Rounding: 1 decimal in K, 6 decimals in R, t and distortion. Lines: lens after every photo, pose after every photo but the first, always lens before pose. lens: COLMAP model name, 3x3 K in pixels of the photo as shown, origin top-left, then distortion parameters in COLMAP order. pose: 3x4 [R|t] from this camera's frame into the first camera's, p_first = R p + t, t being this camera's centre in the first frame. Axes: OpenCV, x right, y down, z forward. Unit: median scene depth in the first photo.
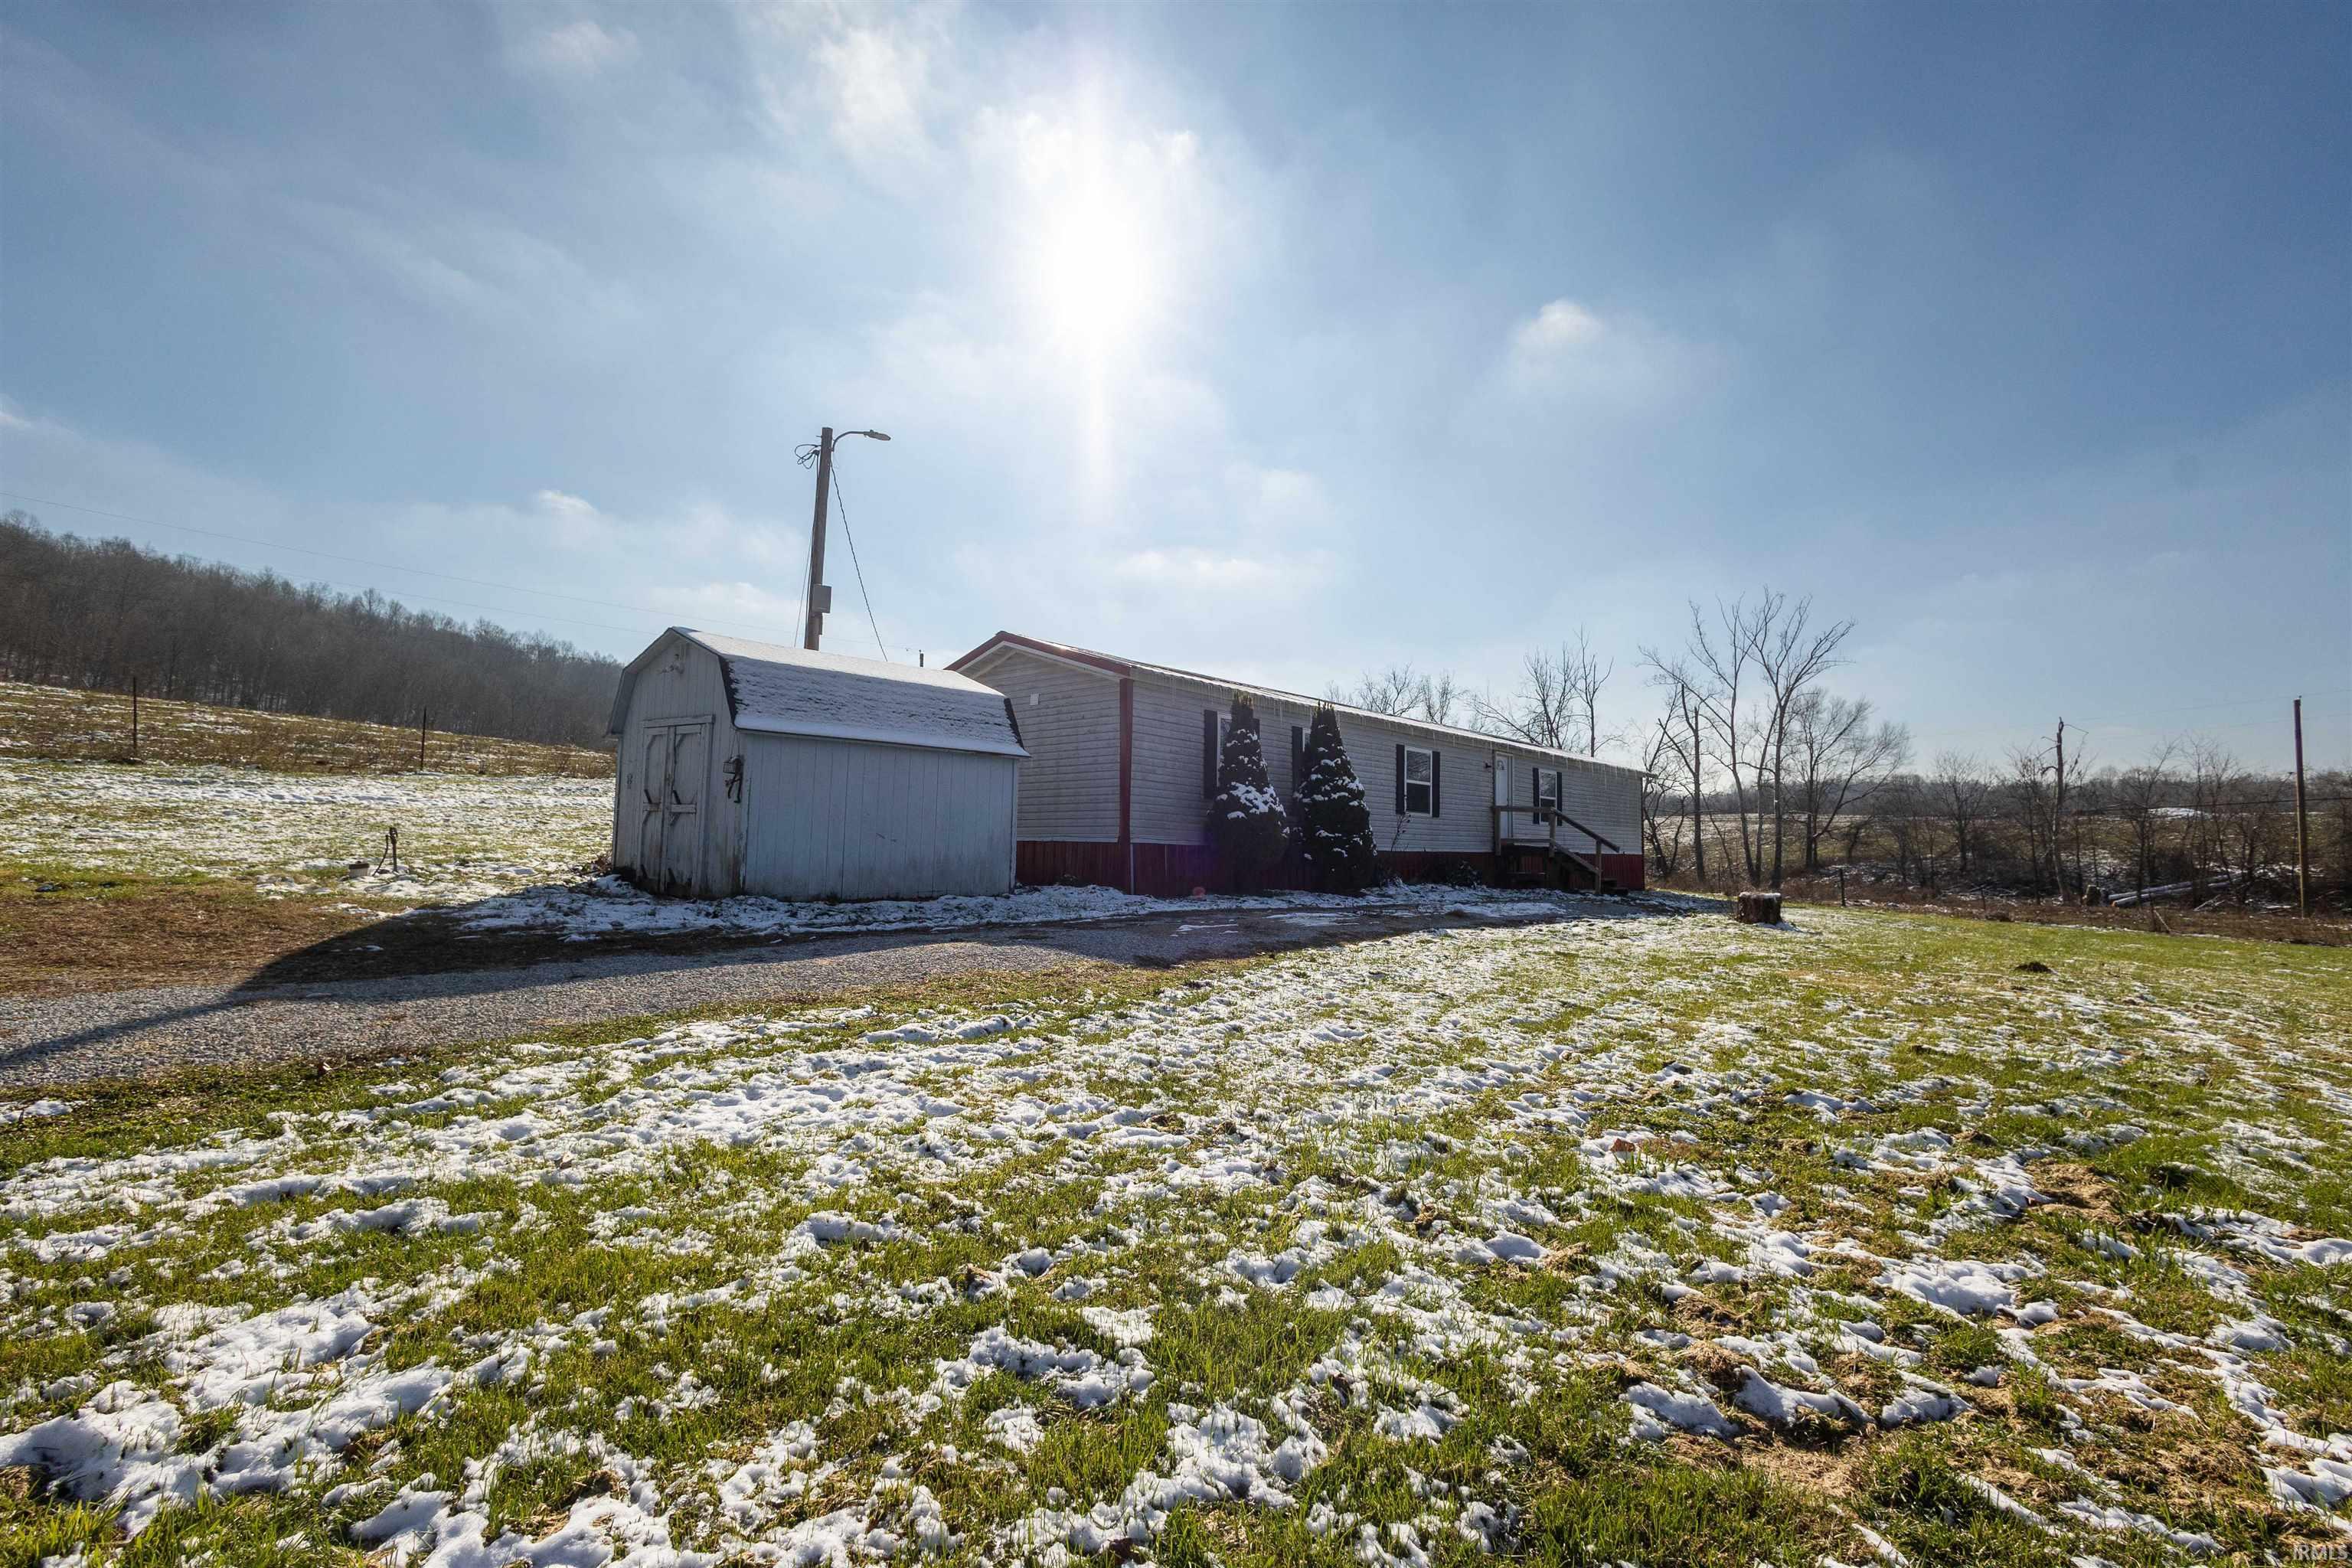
lens RADIAL K [[1063.8, 0, 1175.0], [0, 1063.8, 769.2], [0, 0, 1]] dist [0.001691, -0.000024]
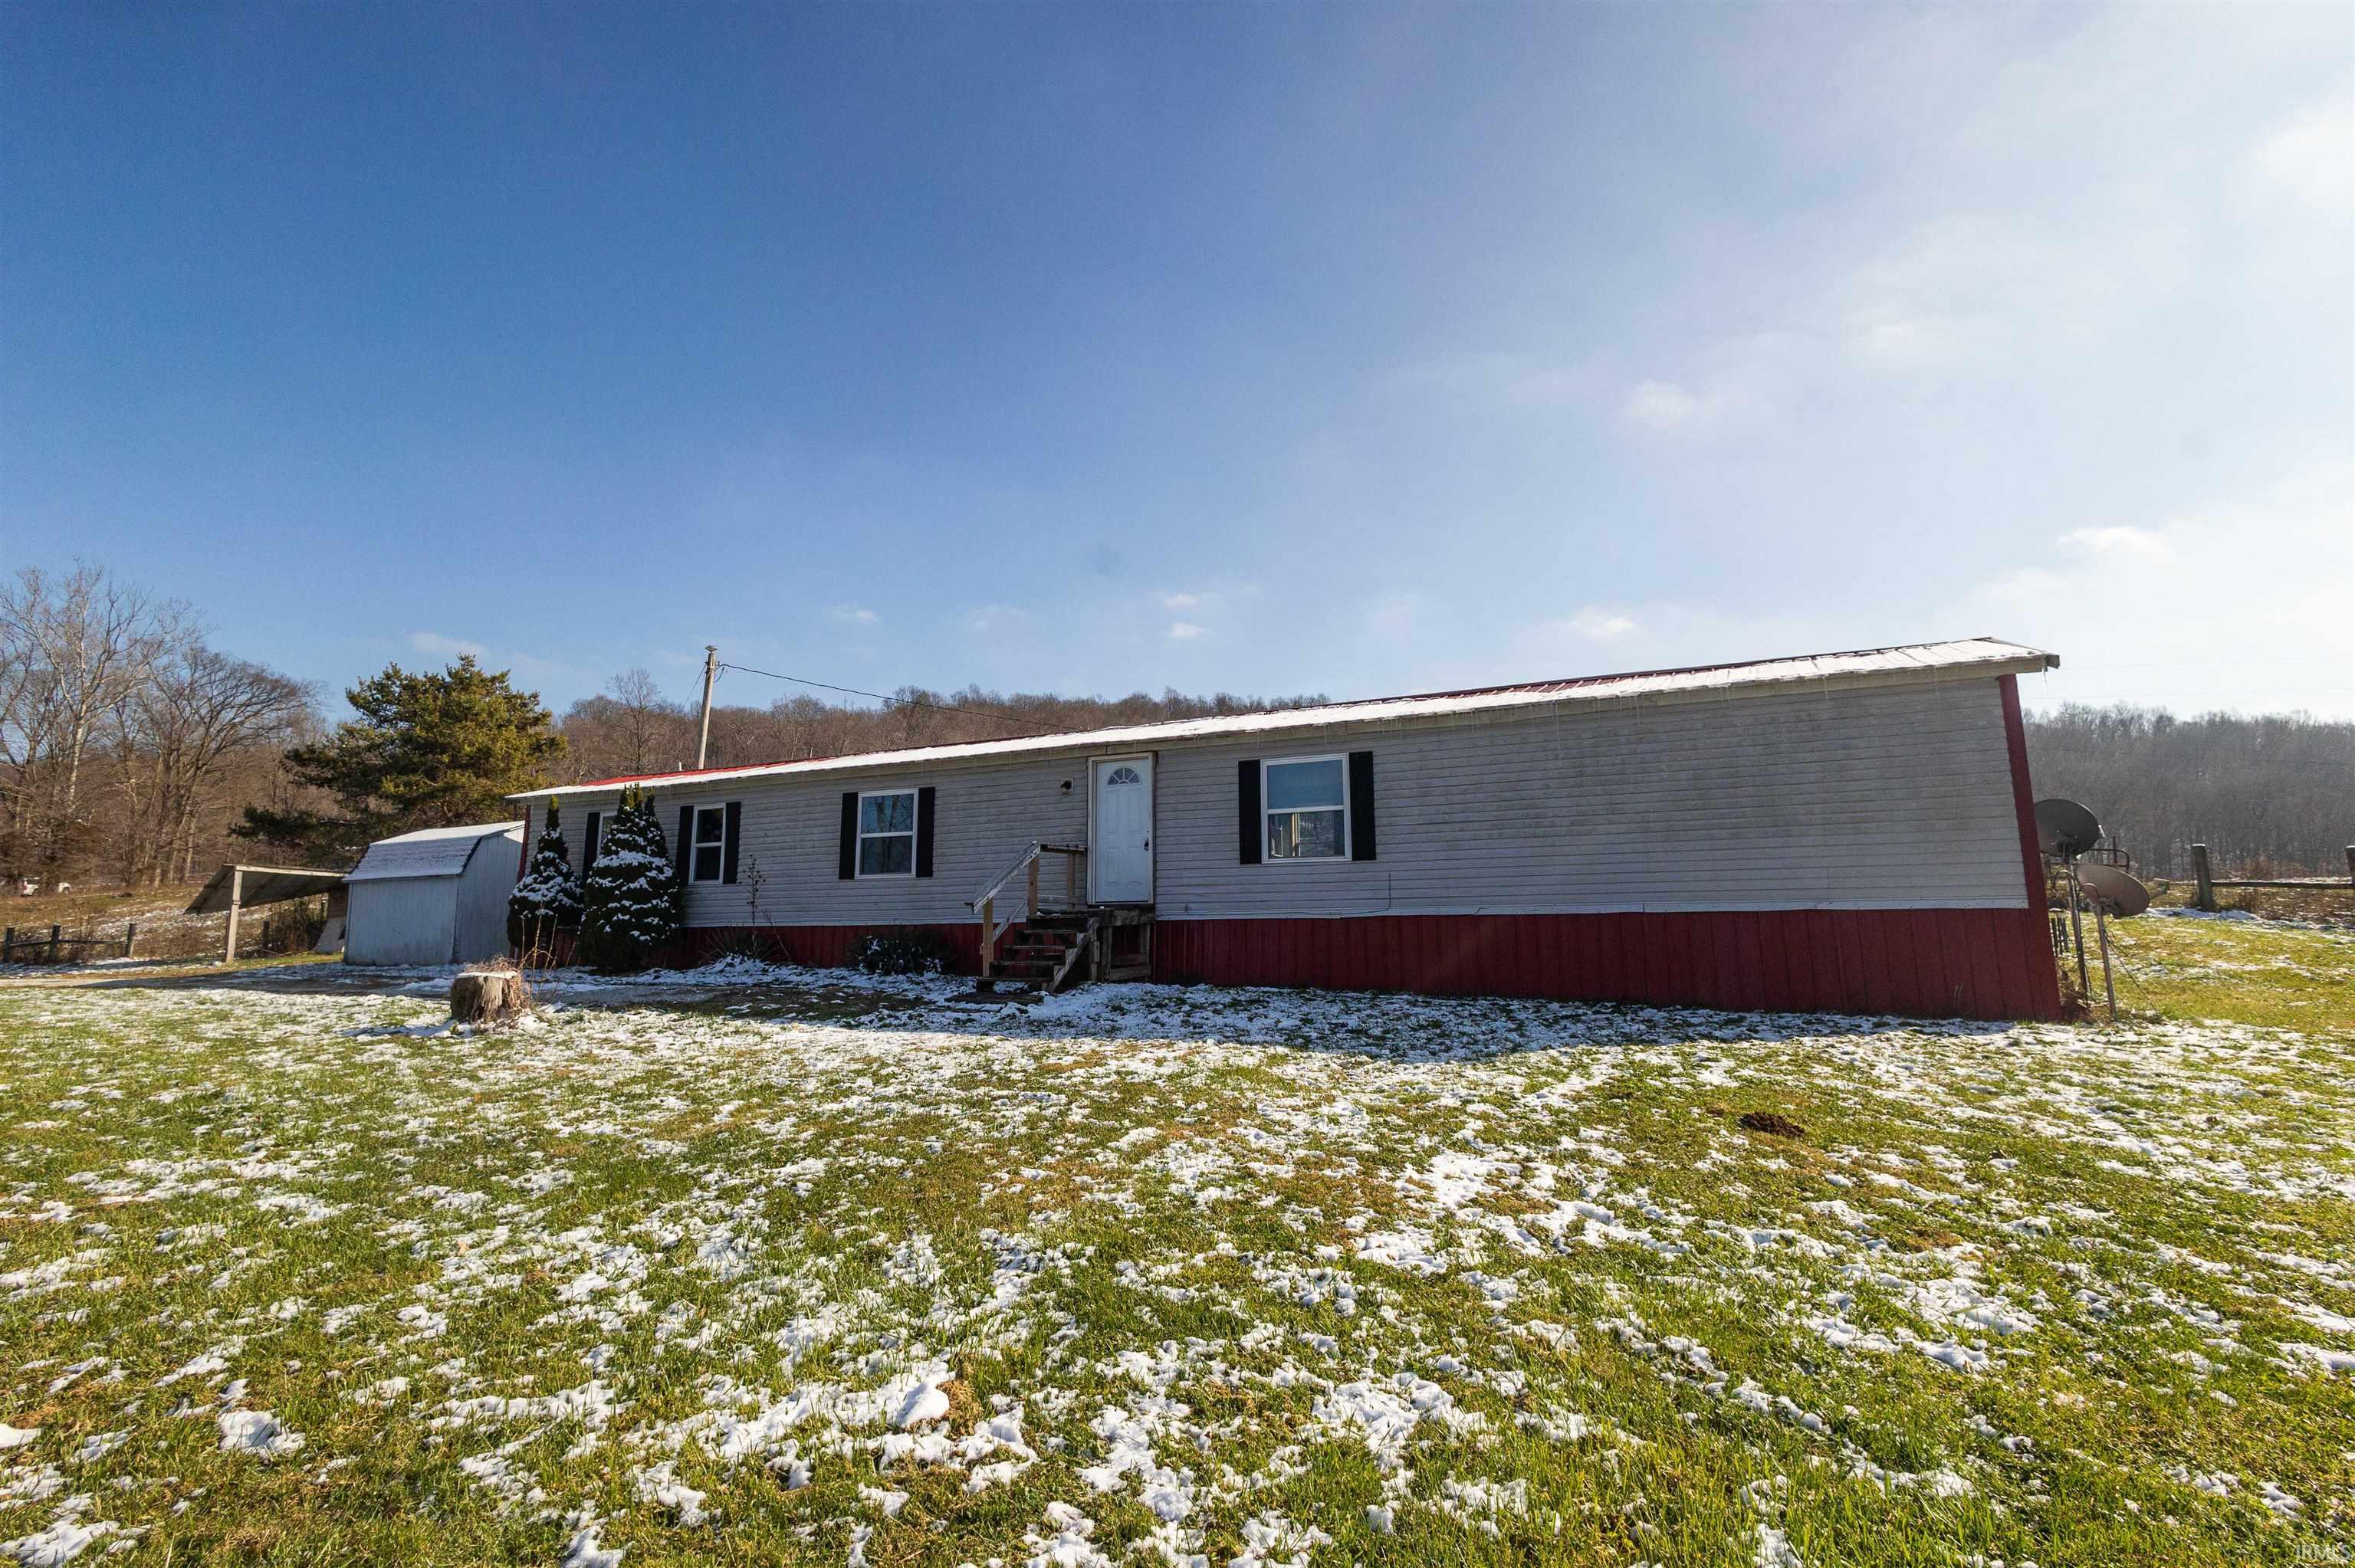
lens RADIAL K [[1103.6, 0, 1123.0], [0, 1103.6, 760.7], [0, 0, 1]] dist [0.023399, -0.007725]
pose [[0.254124, -0.178314, -0.950592, 0.218111], [0.079165, 0.983394, -0.163304, 0.021739], [0.963926, -0.033754, 0.264020, 0.197086]]
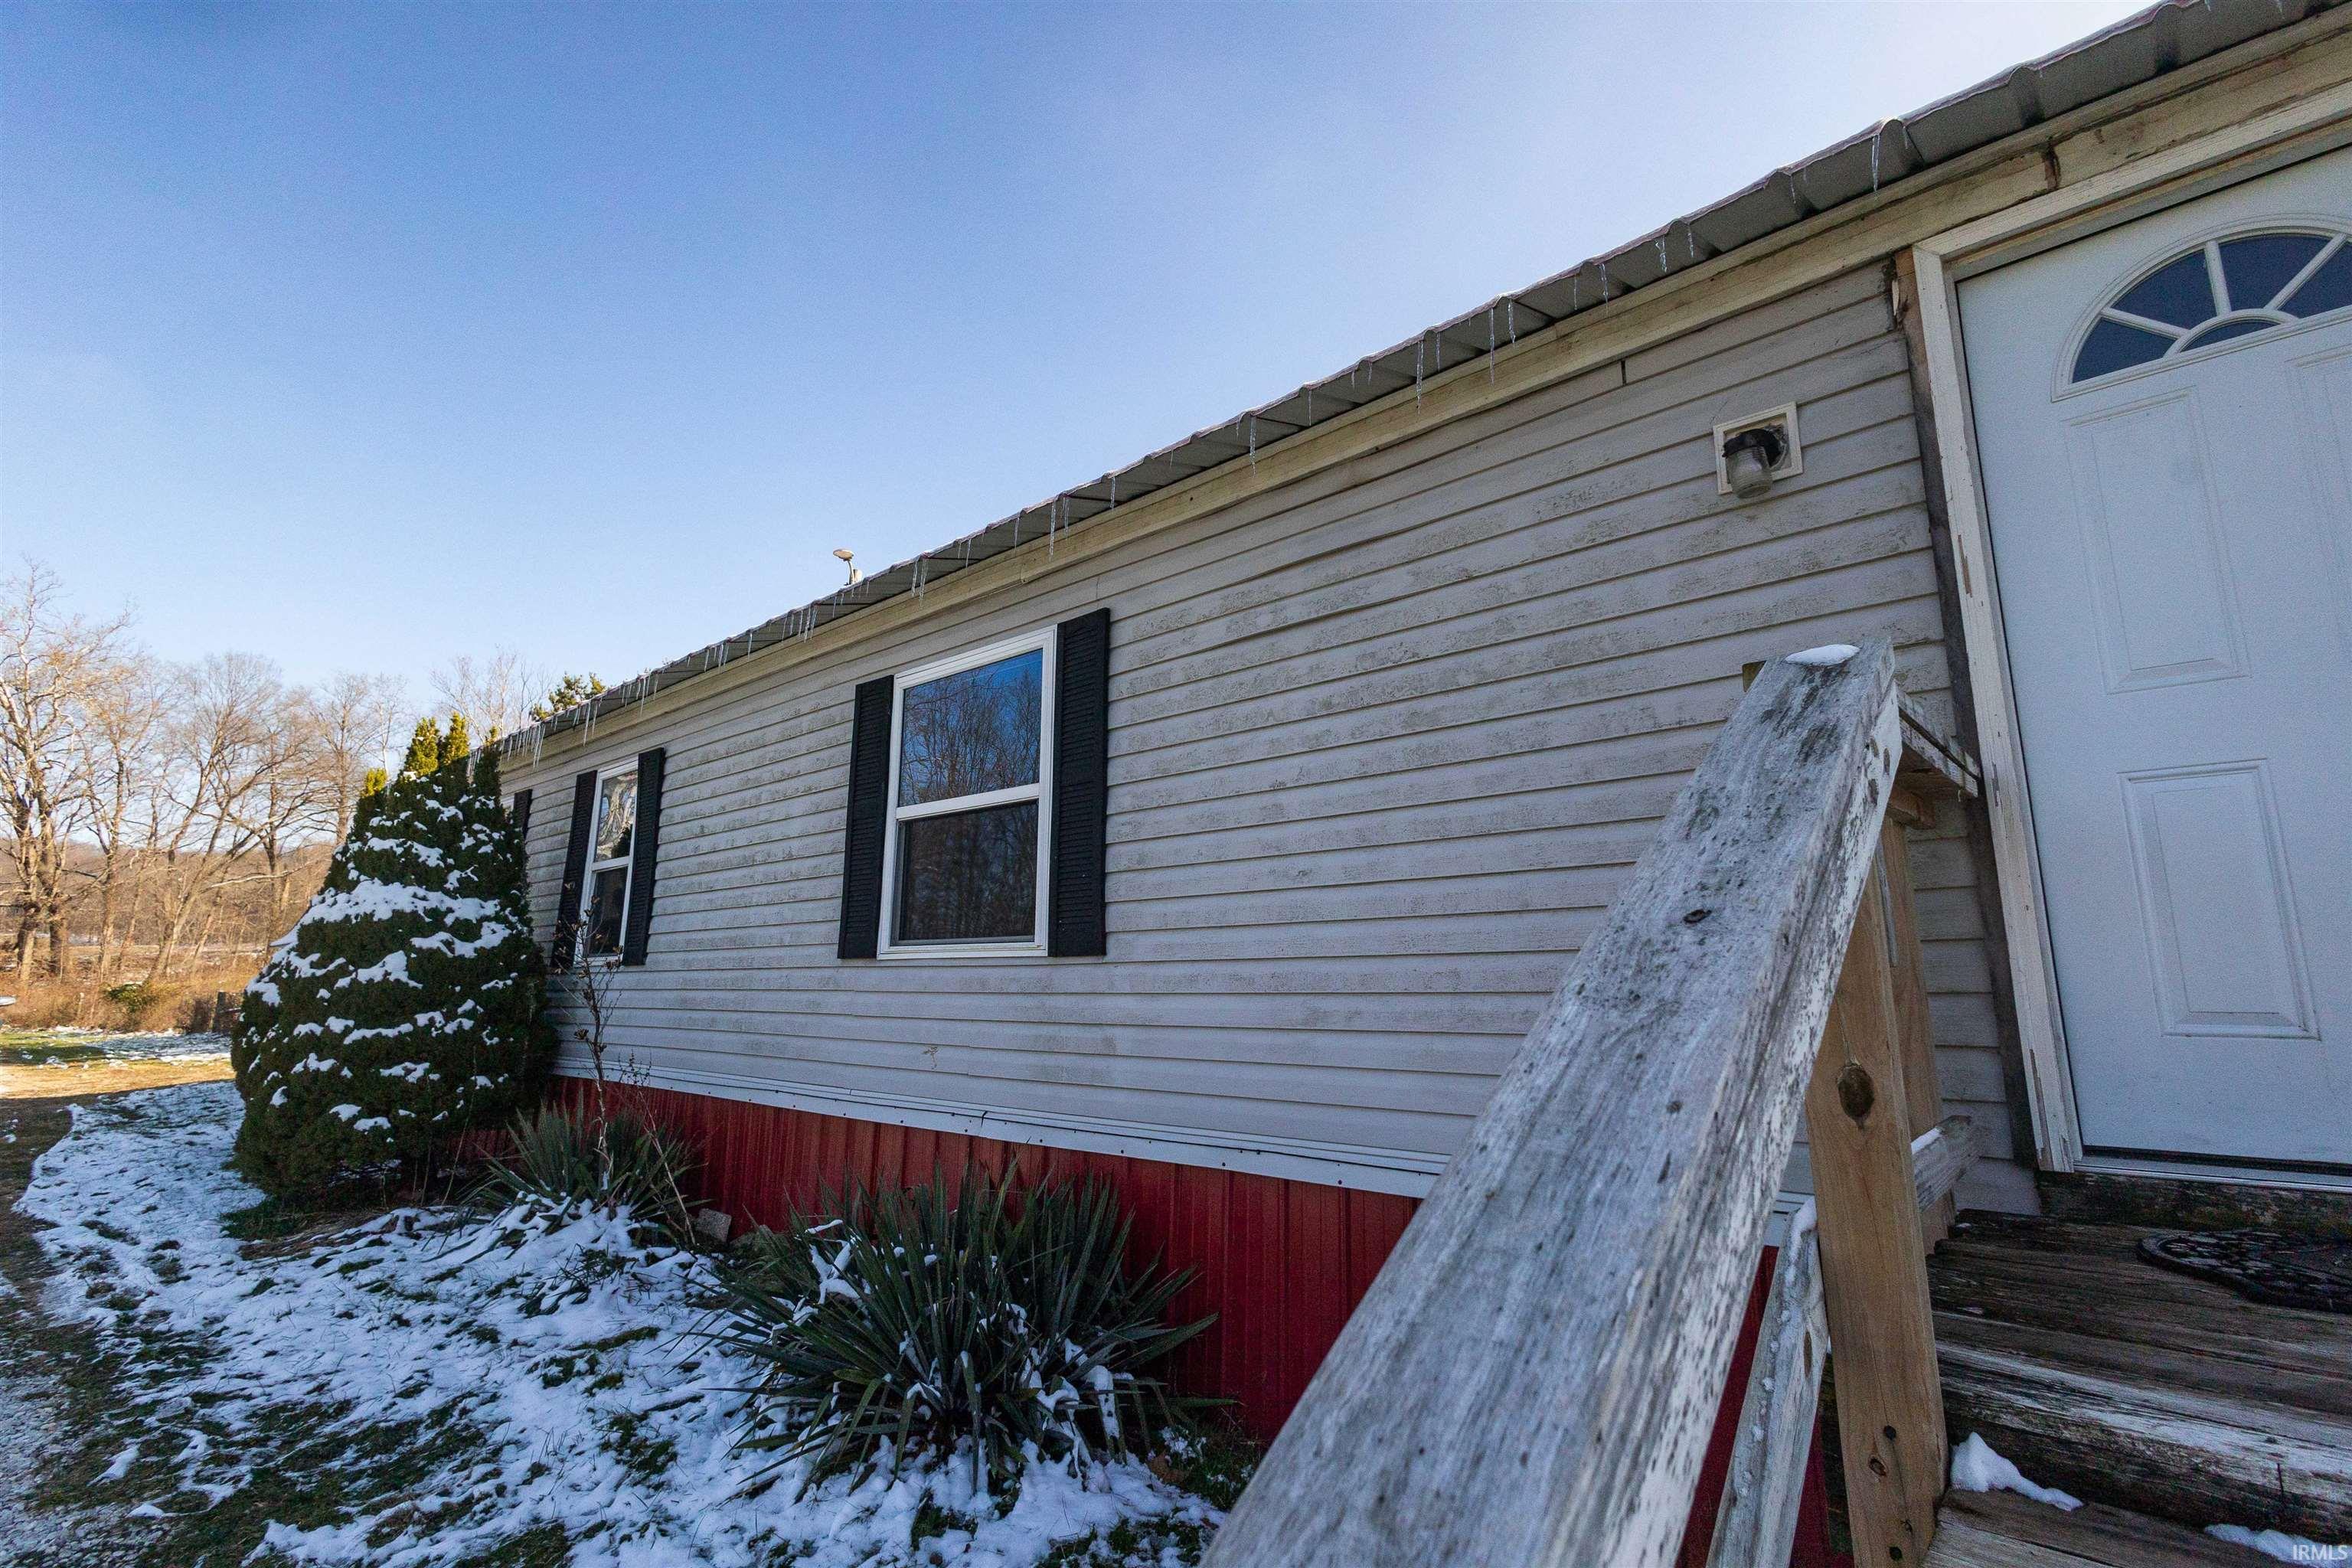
lens RADIAL K [[1070.9, 0, 1188.6], [0, 1070.9, 781.1], [0, 0, 1]] dist [0.015277, -0.005057]
pose [[0.014827, -0.210448, -0.977493, 0.092783], [0.070440, 0.975391, -0.208927, 0.011905], [0.997406, -0.065757, 0.029287, 0.214825]]
